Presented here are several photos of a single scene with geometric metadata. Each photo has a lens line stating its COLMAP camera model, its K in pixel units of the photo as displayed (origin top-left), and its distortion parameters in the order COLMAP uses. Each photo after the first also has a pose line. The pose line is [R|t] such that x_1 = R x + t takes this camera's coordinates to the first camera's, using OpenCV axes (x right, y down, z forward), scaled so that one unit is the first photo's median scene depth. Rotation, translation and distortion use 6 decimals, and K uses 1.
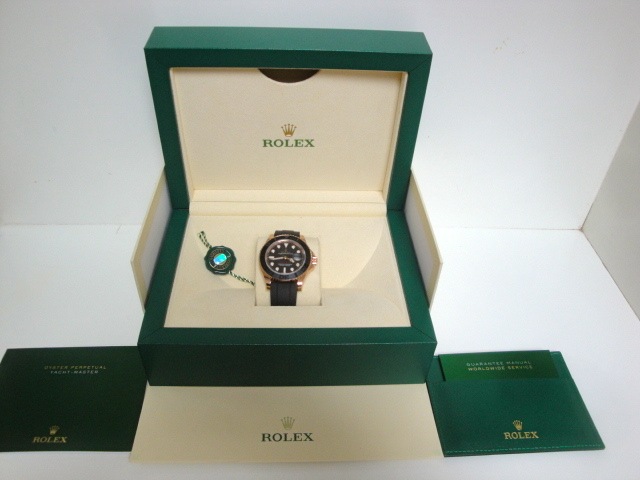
lens RADIAL K [[519.5, 0, 318.5], [0, 519.5, 240.8], [0, 0, 1]] dist [-0.154530, -0.004623]
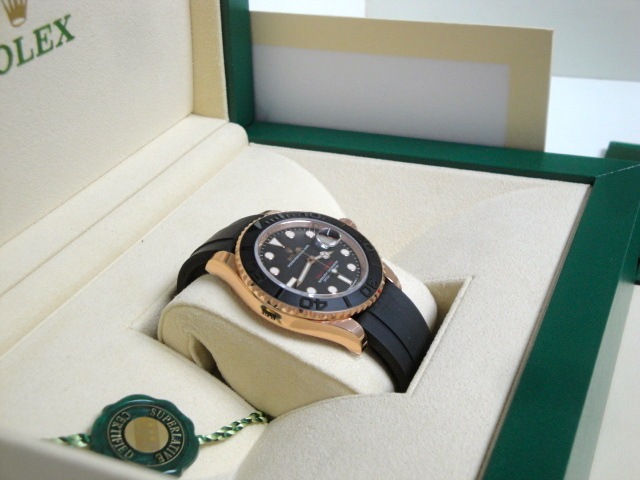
lens RADIAL K [[826.6, 0, 317.8], [0, 826.6, 237.7], [0, 0, 1]] dist [0.071517, 0.000000]
pose [[0.456094, -0.523692, 0.719531, -0.424722], [0.653029, 0.746233, 0.129187, -0.044872], [-0.604592, 0.410953, 0.682338, 0.571432]]
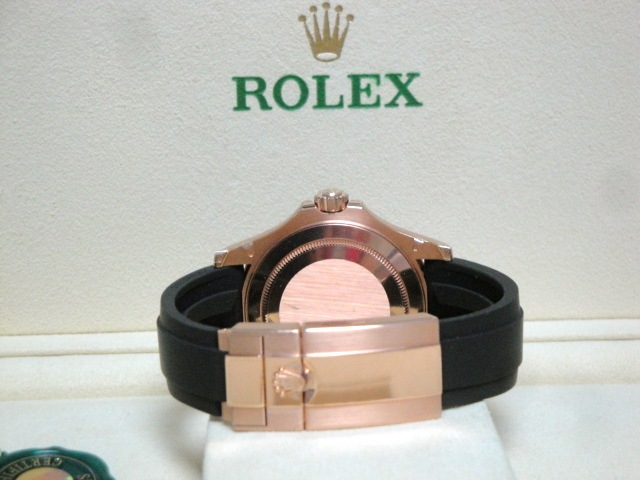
lens RADIAL K [[1400.9, 0, 323.8], [0, 1400.9, 232.0], [0, 0, 1]] dist [0.292818, 0.000000]
pose [[0.997924, -0.062877, -0.013970, -0.054283], [0.041290, 0.790957, -0.610477, 0.327096], [0.049435, 0.608633, 0.791911, 0.457542]]
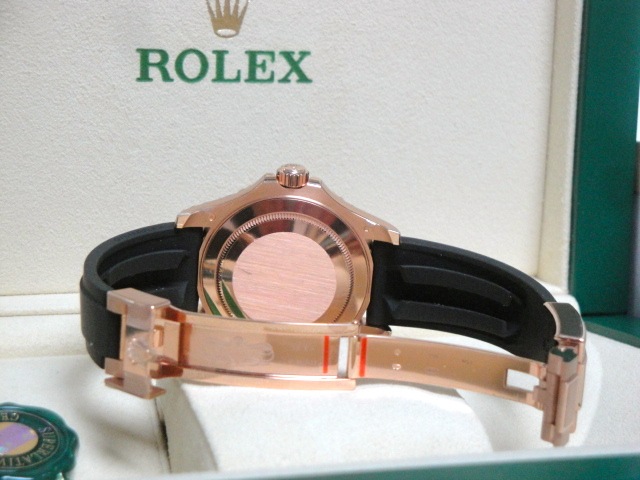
lens RADIAL K [[1400.9, 0, 332.6], [0, 1400.9, 242.1], [0, 0, 1]] dist [0.292818, 0.000000]
pose [[0.970910, -0.062565, 0.231125, -0.189928], [0.185408, 0.807242, -0.560344, 0.347482], [-0.151516, 0.586896, 0.795359, 0.422088]]
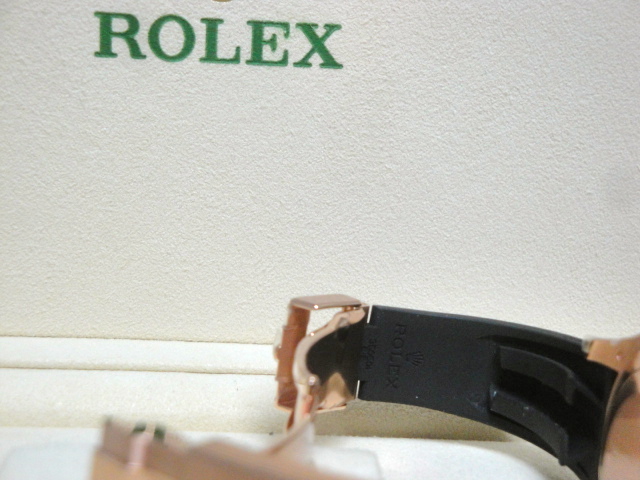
lens RADIAL K [[1400.9, 0, 318.0], [0, 1400.9, 234.0], [0, 0, 1]] dist [0.292818, 0.000000]
pose [[0.999948, 0.002229, 0.009969, -0.023507], [0.004140, 0.803704, -0.595015, 0.217819], [-0.009338, 0.595026, 0.803653, 0.588329]]
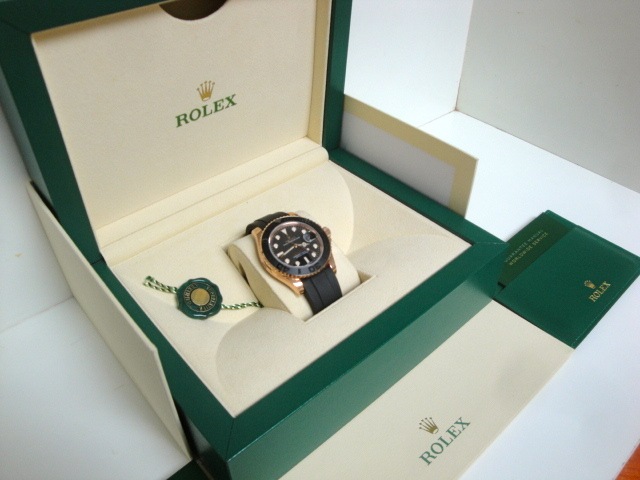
lens RADIAL K [[519.5, 0, 317.4], [0, 519.5, 238.3], [0, 0, 1]] dist [-0.154530, -0.004623]
pose [[0.778149, -0.441239, 0.446981, -0.338442], [0.436142, 0.891709, 0.120975, -0.048422], [-0.451956, 0.100810, 0.886326, 0.316094]]
